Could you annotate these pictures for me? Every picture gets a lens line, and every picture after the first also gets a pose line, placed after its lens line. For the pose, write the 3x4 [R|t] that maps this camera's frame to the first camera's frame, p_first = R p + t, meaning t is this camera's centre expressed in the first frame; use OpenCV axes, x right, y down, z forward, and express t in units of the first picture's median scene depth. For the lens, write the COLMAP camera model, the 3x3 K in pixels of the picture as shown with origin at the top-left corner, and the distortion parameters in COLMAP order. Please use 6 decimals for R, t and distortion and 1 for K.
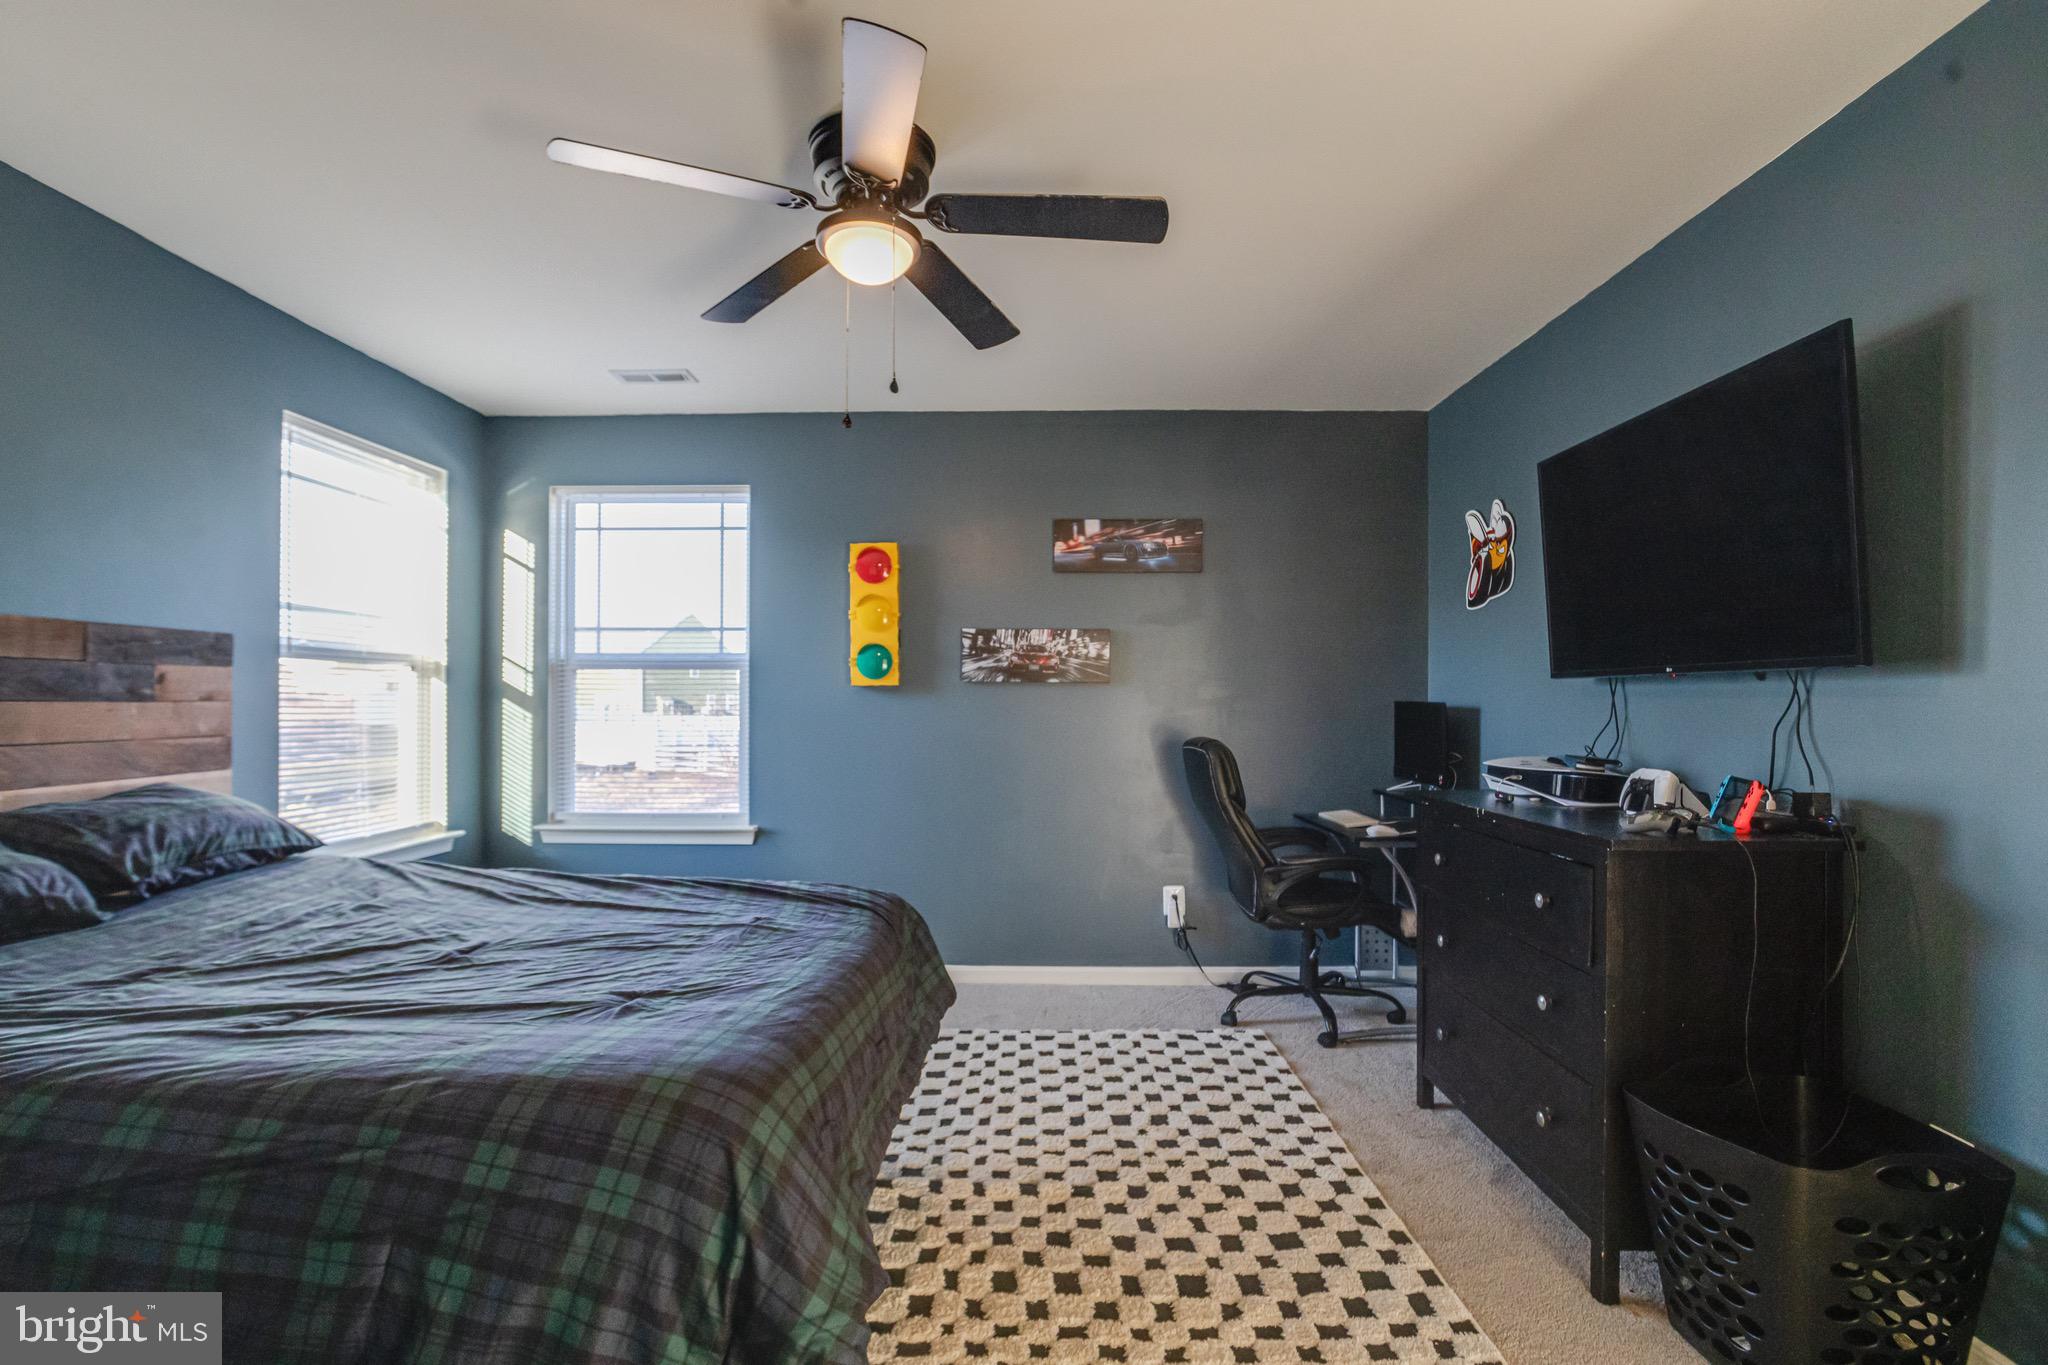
lens RADIAL K [[988.2, 0, 1011.3], [0, 988.2, 687.7], [0, 0, 1]] dist [-0.058696, 0.035362]
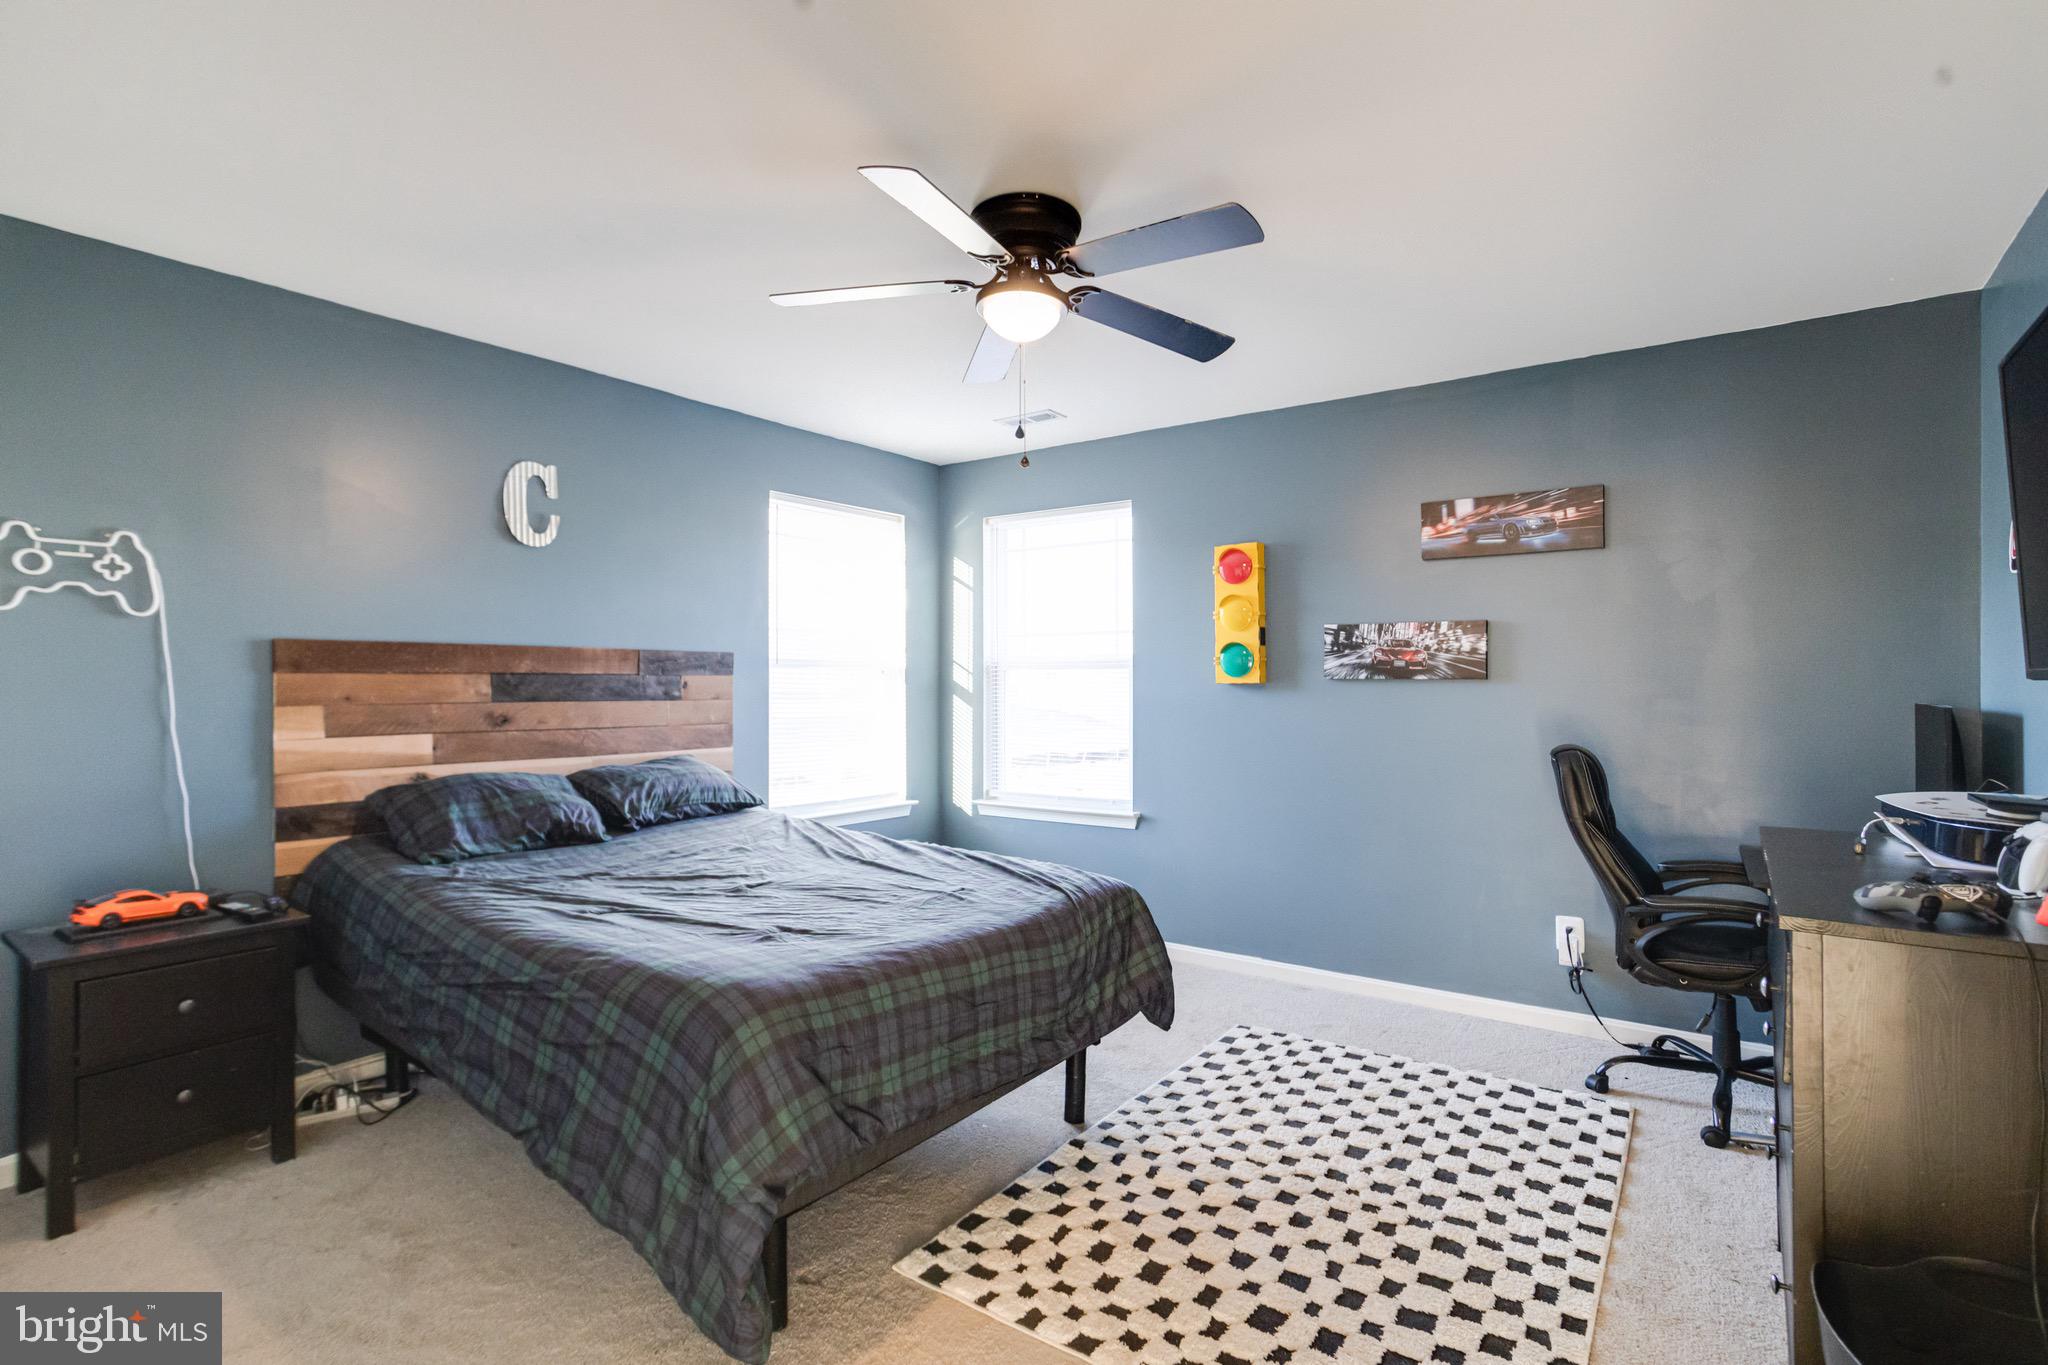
lens RADIAL K [[981.4, 0, 1007.4], [0, 981.4, 675.6], [0, 0, 1]] dist [-0.035679, 0.019731]
pose [[0.816800, -0.006643, -0.576883, 0.360786], [0.008380, 0.999965, 0.000351, -0.018091], [0.576860, -0.005121, 0.816827, 0.044457]]
